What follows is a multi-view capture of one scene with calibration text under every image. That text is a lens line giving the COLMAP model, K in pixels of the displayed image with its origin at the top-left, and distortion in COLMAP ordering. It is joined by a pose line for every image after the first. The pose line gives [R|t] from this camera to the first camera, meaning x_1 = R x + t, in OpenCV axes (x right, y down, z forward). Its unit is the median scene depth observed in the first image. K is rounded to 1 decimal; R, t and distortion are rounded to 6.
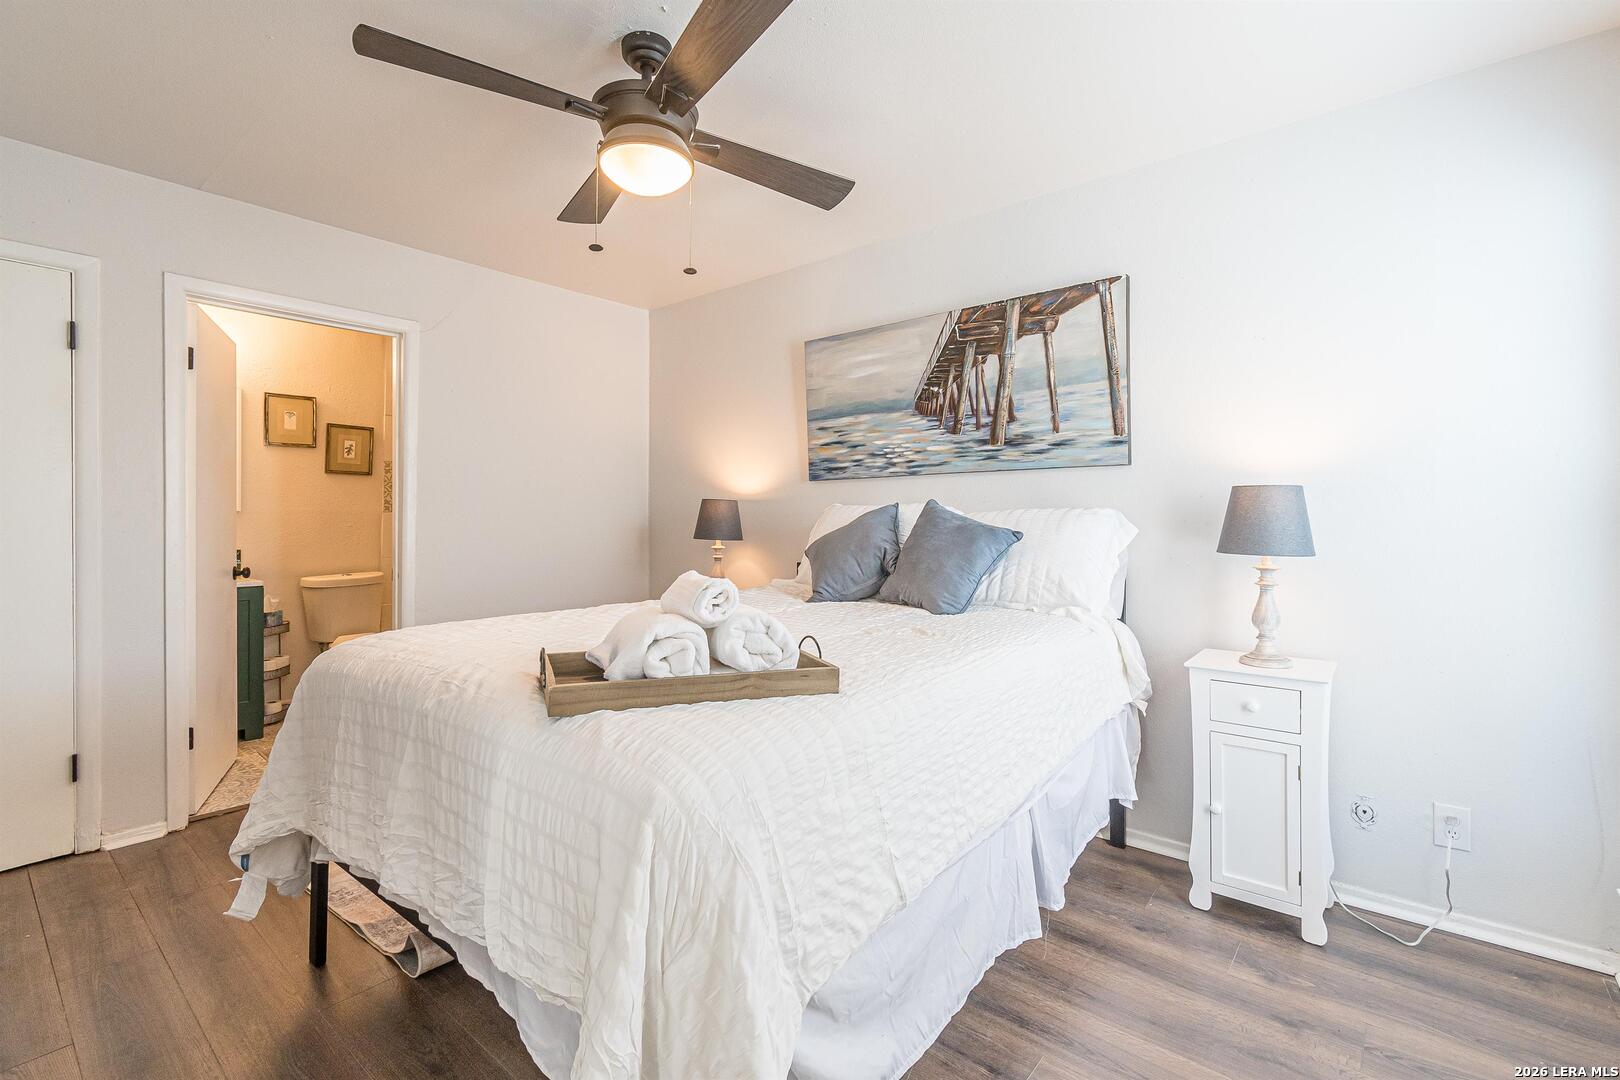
lens RADIAL K [[719.1, 0, 815.2], [0, 719.1, 516.7], [0, 0, 1]] dist [0.000748, -0.001981]
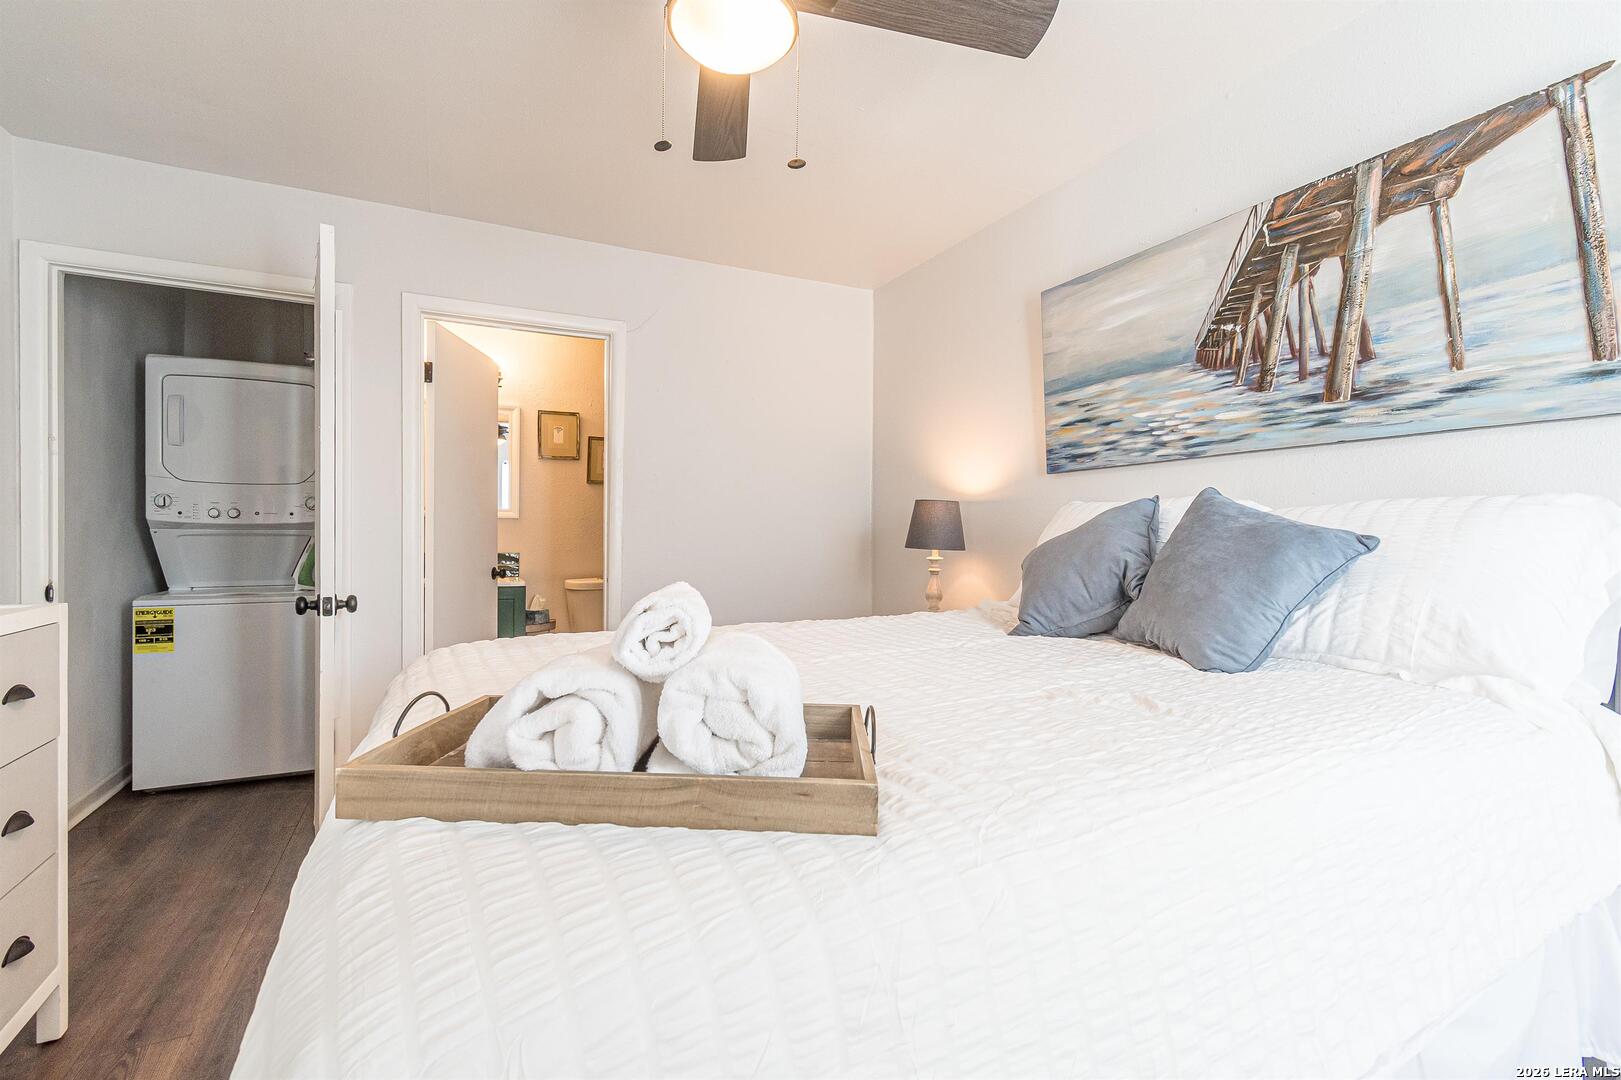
lens RADIAL K [[719.6, 0, 808.1], [0, 719.6, 533.1], [0, 0, 1]] dist [0.000748, -0.001981]
pose [[0.913236, 0.004700, -0.407404, 0.085286], [-0.004193, 0.999989, 0.002137, 0.015251], [0.407409, -0.000243, 0.913246, 0.233548]]
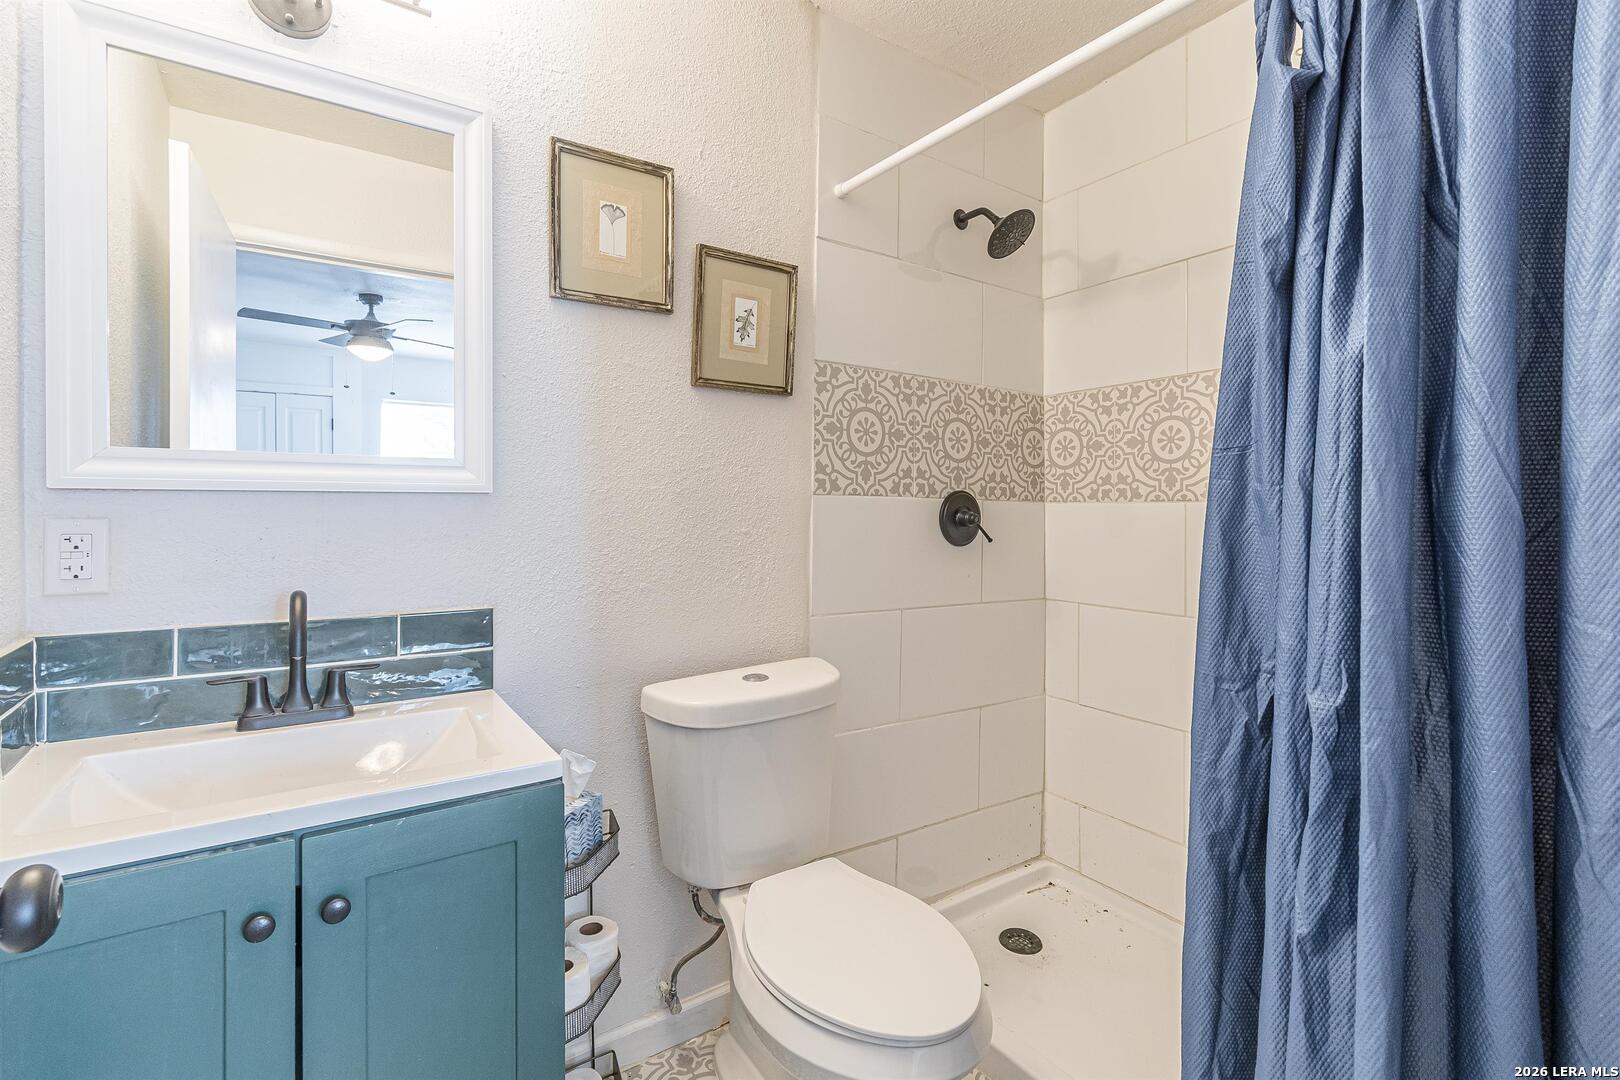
lens RADIAL K [[719.1, 0, 789.8], [0, 719.1, 509.6], [0, 0, 1]] dist [0.000748, -0.001981]
pose [[0.956883, 0.004603, -0.290436, -0.799661], [-0.001318, 0.999933, 0.011507, -0.004752], [0.290470, -0.010628, 0.956825, 1.010720]]
